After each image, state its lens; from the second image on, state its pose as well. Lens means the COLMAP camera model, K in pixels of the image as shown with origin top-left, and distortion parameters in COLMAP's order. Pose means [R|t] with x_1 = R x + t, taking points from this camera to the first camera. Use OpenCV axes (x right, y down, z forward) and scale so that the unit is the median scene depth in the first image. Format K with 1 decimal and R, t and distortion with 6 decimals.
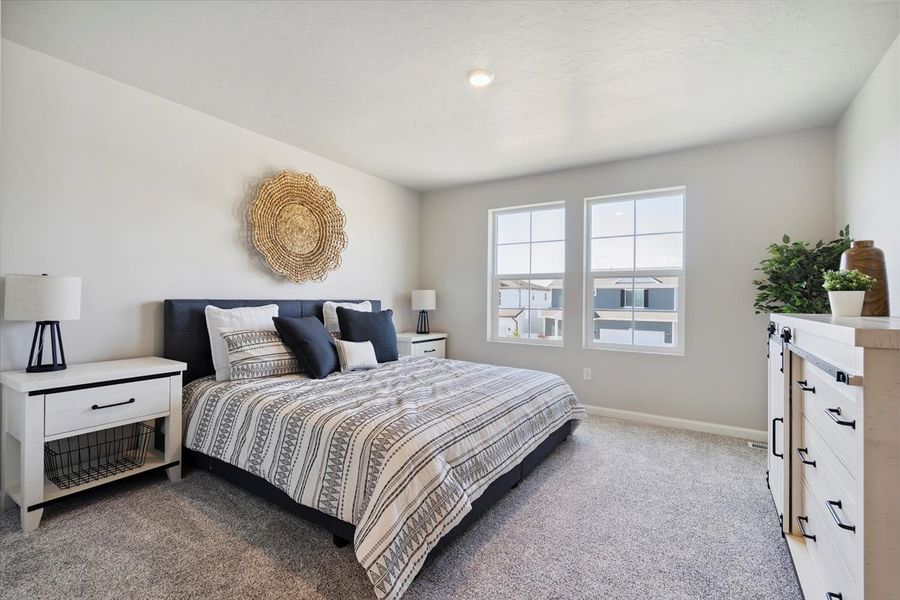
lens RADIAL K [[412.7, 0, 433.8], [0, 412.7, 299.3], [0, 0, 1]] dist [-0.001067, -0.000151]
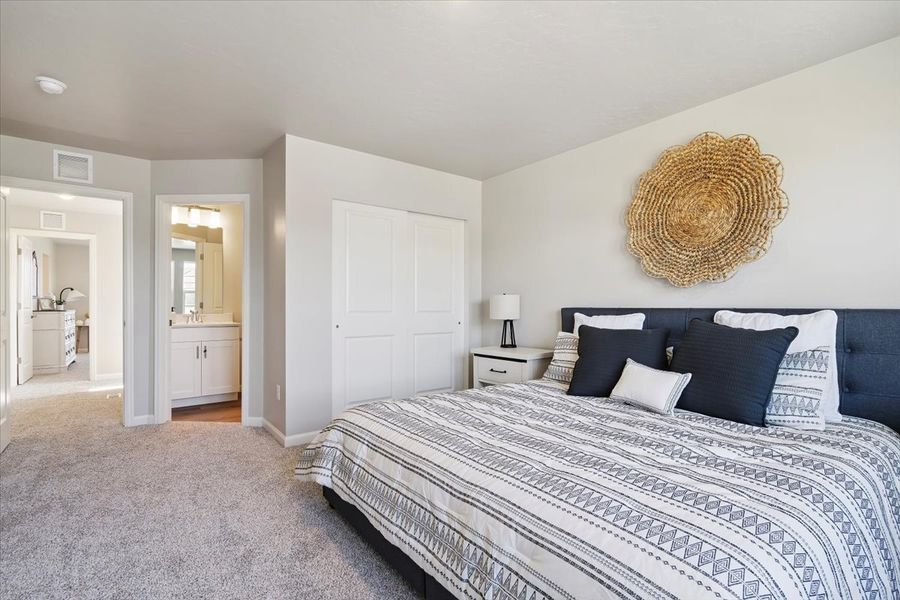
lens RADIAL K [[418.1, 0, 453.4], [0, 418.1, 291.3], [0, 0, 1]] dist [0.002427, 0.000496]
pose [[-0.319930, -0.039476, -0.946618, 0.682123], [-0.000261, 0.999135, -0.041578, 0.003108], [0.947441, -0.013055, -0.319664, 1.060638]]
